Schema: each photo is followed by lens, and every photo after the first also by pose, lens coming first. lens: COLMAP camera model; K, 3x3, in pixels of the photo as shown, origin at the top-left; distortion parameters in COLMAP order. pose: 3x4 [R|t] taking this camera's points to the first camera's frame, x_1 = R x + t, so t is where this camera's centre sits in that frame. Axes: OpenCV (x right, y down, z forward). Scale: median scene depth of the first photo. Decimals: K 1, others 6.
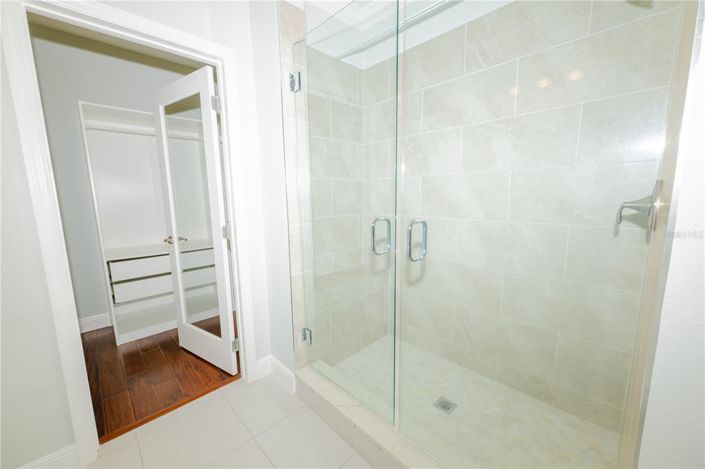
lens RADIAL K [[279.4, 0, 352.5], [0, 279.4, 234.5], [0, 0, 1]] dist [0.000956, 0.000181]
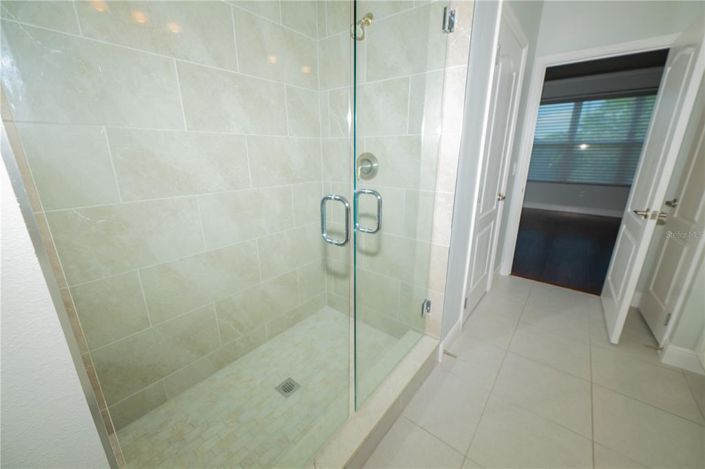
lens RADIAL K [[279.4, 0, 352.5], [0, 279.4, 234.5], [0, 0, 1]] dist [0.000956, 0.000181]
pose [[-0.135109, -0.263858, 0.955052, -0.384116], [0.146538, 0.947969, 0.282632, -0.097853], [-0.979935, 0.178138, -0.089414, 0.630504]]
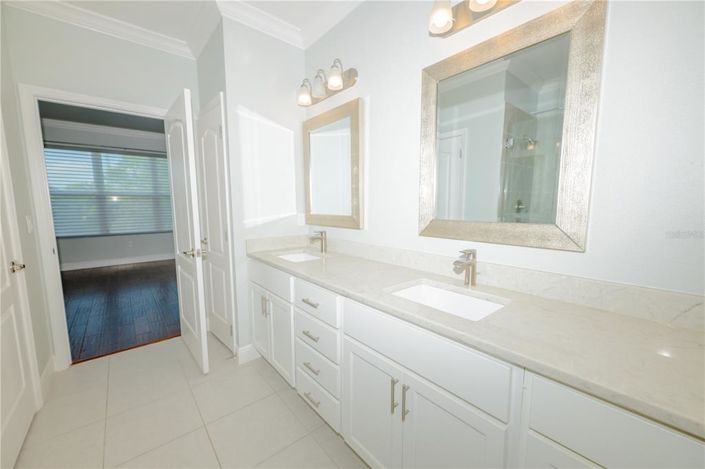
lens RADIAL K [[279.4, 0, 352.5], [0, 279.4, 234.5], [0, 0, 1]] dist [0.000956, 0.000181]
pose [[-0.997474, 0.014672, 0.069505, -0.298972], [0.032026, 0.966242, 0.255636, -0.081212], [-0.063408, 0.257216, -0.964271, 0.557788]]
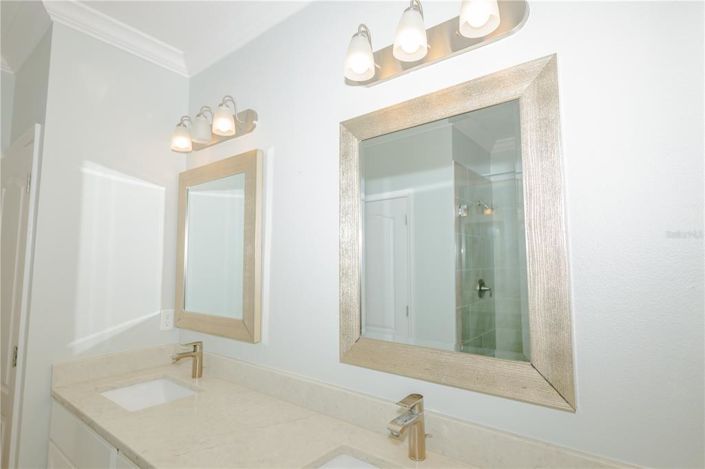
lens RADIAL K [[364.1, 0, 359.2], [0, 364.1, 230.4], [0, 0, 1]] dist [-0.001010, 0.000019]
pose [[-0.989617, 0.007589, -0.143529, -0.373374], [-0.000820, 0.998291, 0.058440, -0.144089], [0.143727, 0.057951, -0.987919, 0.420851]]
